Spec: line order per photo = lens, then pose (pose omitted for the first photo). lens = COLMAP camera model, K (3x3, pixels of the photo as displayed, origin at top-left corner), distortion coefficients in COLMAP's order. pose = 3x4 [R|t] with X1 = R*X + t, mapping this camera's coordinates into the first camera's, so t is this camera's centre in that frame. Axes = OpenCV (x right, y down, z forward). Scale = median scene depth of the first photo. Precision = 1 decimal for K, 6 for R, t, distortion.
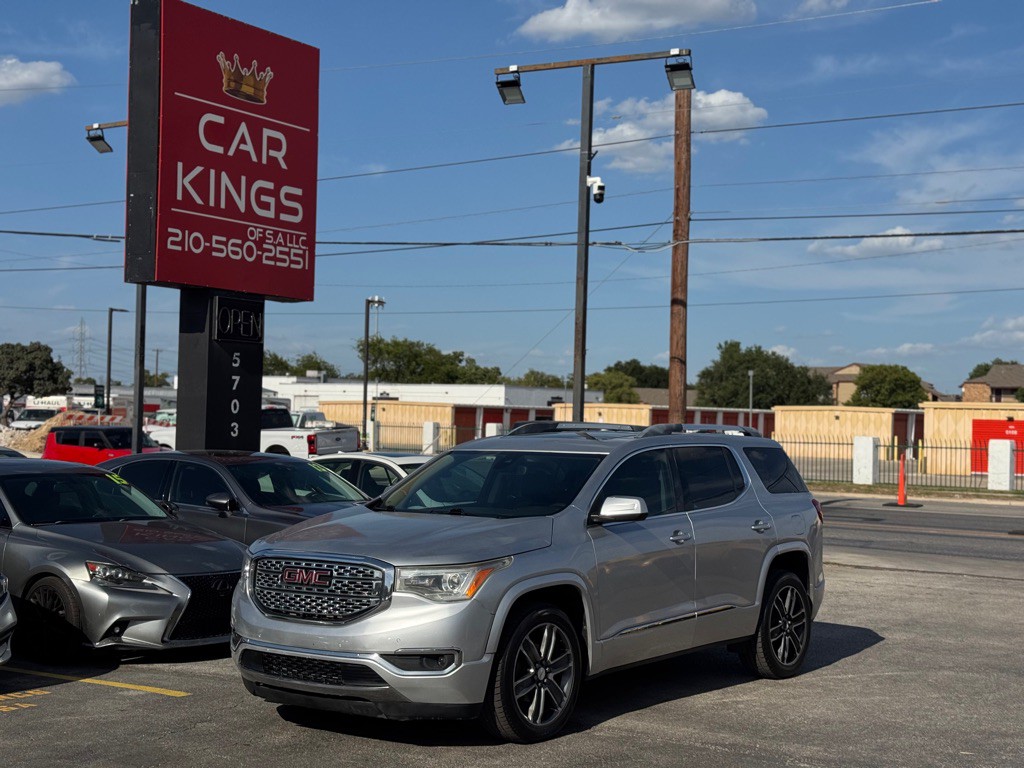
lens RADIAL K [[1437.2, 0, 525.9], [0, 1437.2, 395.7], [0, 0, 1]] dist [0.148118, -0.061048]
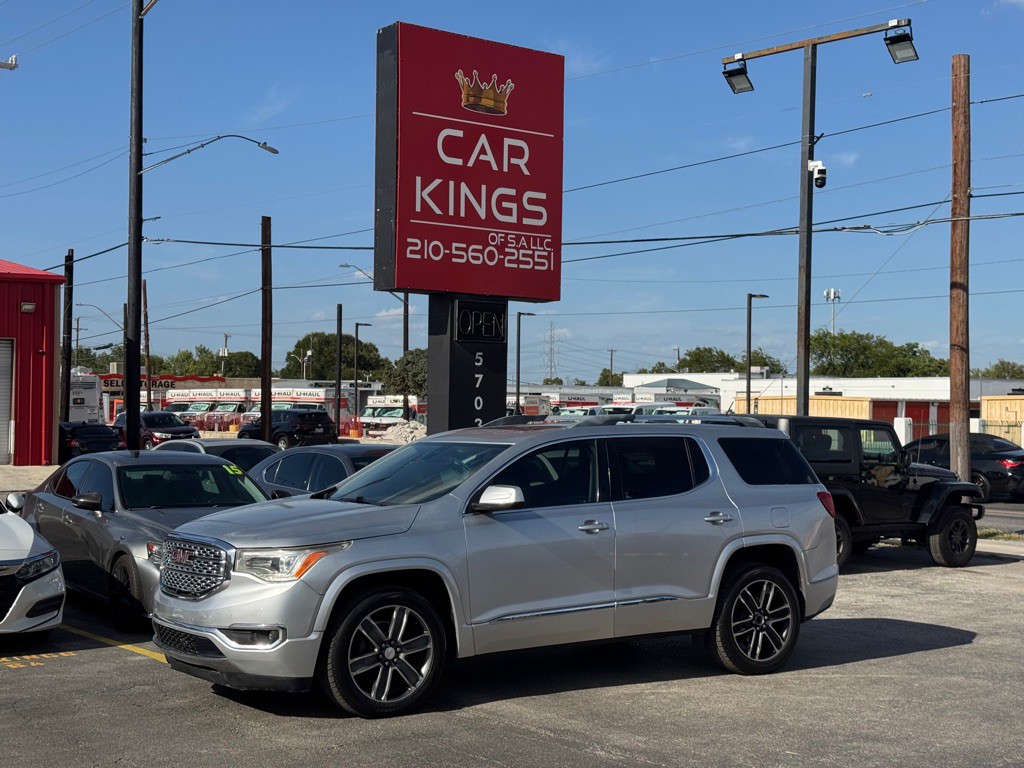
lens RADIAL K [[1437.6, 0, 516.3], [0, 1437.6, 395.5], [0, 0, 1]] dist [0.148927, -0.135258]
pose [[0.945603, -0.015260, -0.324966, 0.168936], [0.016043, 0.999871, -0.000269, 0.002603], [0.324928, -0.004959, 0.945726, 0.013996]]
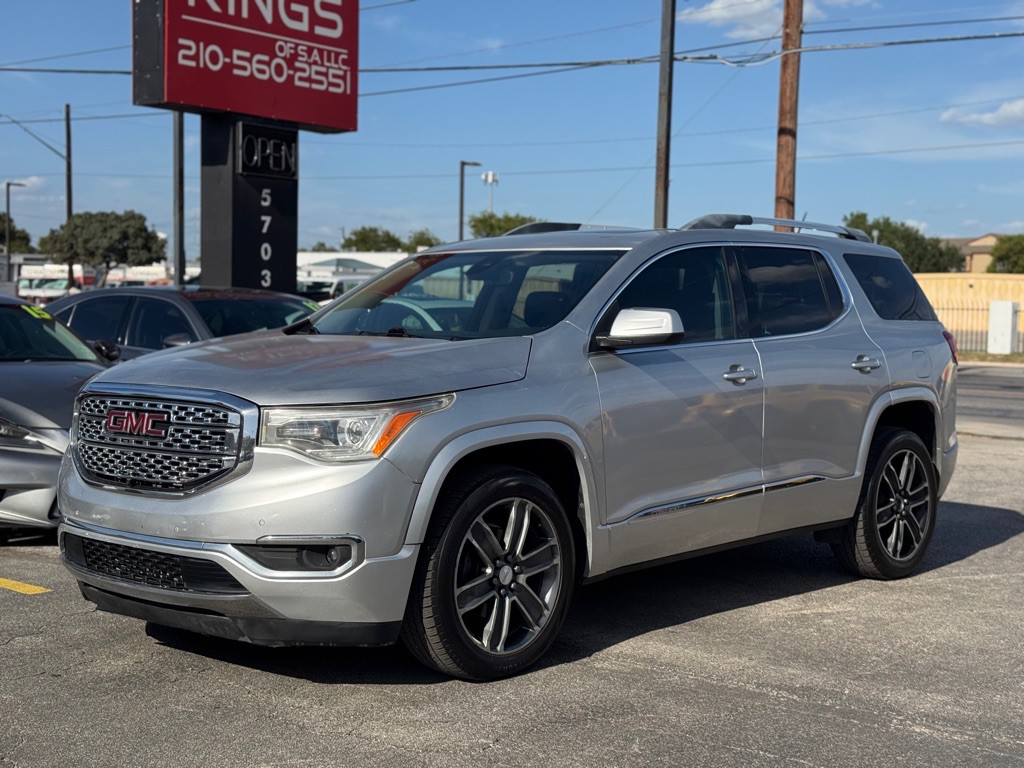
lens RADIAL K [[1437.6, 0, 516.3], [0, 1437.6, 395.5], [0, 0, 1]] dist [0.148927, -0.135258]
pose [[0.996048, 0.002864, -0.088774, 0.027578], [0.004512, 0.996558, 0.082770, 0.022698], [0.088706, -0.082843, 0.992607, 0.141056]]
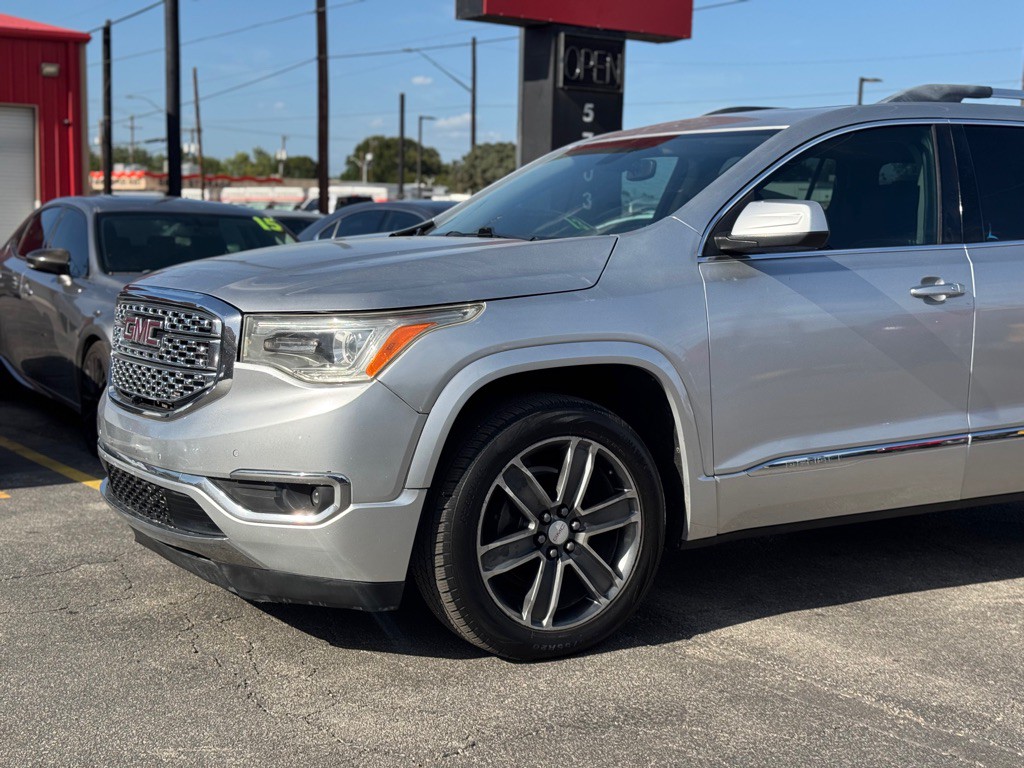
lens RADIAL K [[1437.6, 0, 516.3], [0, 1437.6, 395.5], [0, 0, 1]] dist [0.148927, -0.135258]
pose [[0.931302, 0.040944, -0.361940, 0.069057], [0.006273, 0.991712, 0.128327, 0.029748], [0.364194, -0.121781, 0.923327, 0.200915]]
